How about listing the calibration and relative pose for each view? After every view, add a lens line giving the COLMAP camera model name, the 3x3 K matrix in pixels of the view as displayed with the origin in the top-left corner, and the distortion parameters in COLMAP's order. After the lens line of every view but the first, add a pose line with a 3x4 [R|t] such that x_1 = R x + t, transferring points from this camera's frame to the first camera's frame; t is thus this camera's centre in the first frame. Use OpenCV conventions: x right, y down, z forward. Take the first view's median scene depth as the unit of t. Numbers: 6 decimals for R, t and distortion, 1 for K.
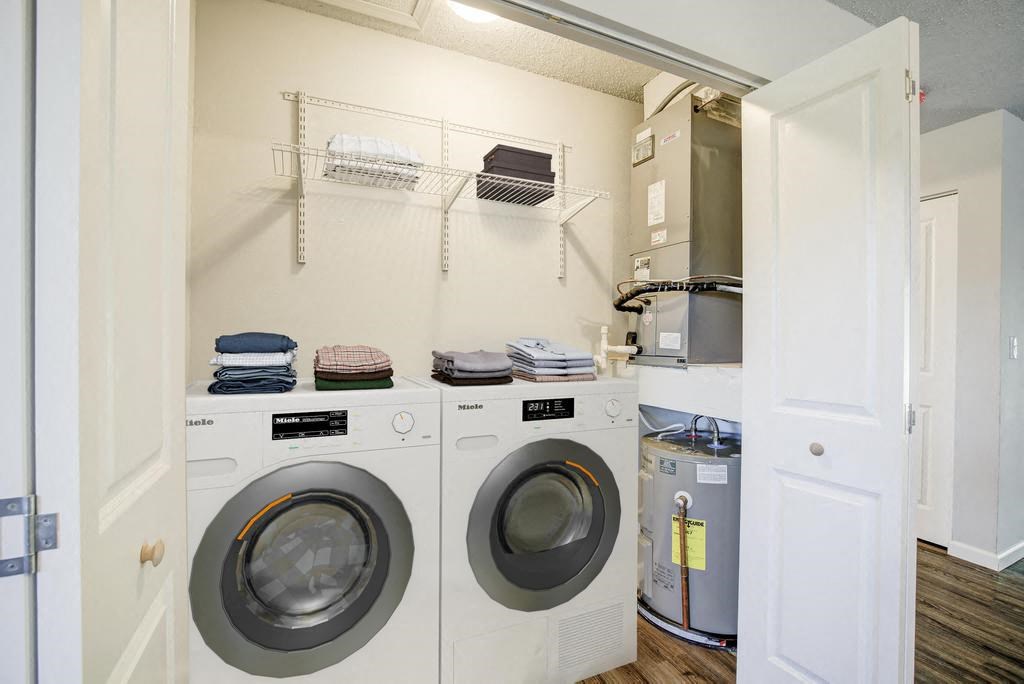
lens RADIAL K [[385.2, 0, 512.0], [0, 385.2, 342.0], [0, 0, 1]] dist [0.000573, 0.000030]
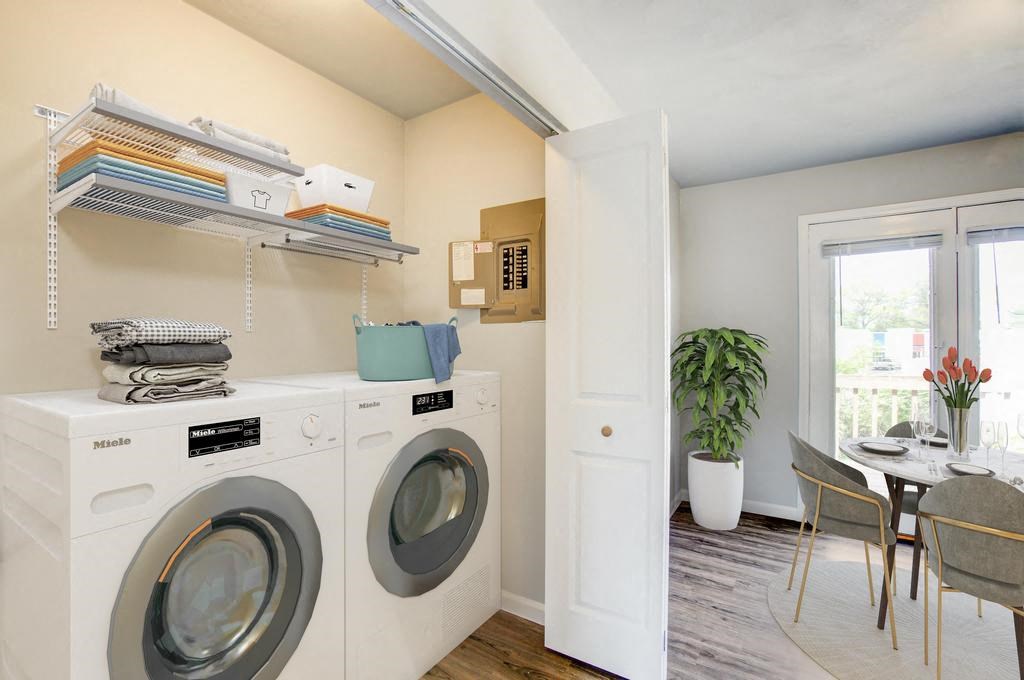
lens RADIAL K [[500.2, 0, 510.1], [0, 500.2, 335.8], [0, 0, 1]] dist [-0.000716, -0.000321]
pose [[0.790058, -0.000345, 0.613032, -0.611797], [0.003215, 0.999988, -0.003580, -0.002794], [-0.613024, 0.004799, 0.790050, -0.234116]]
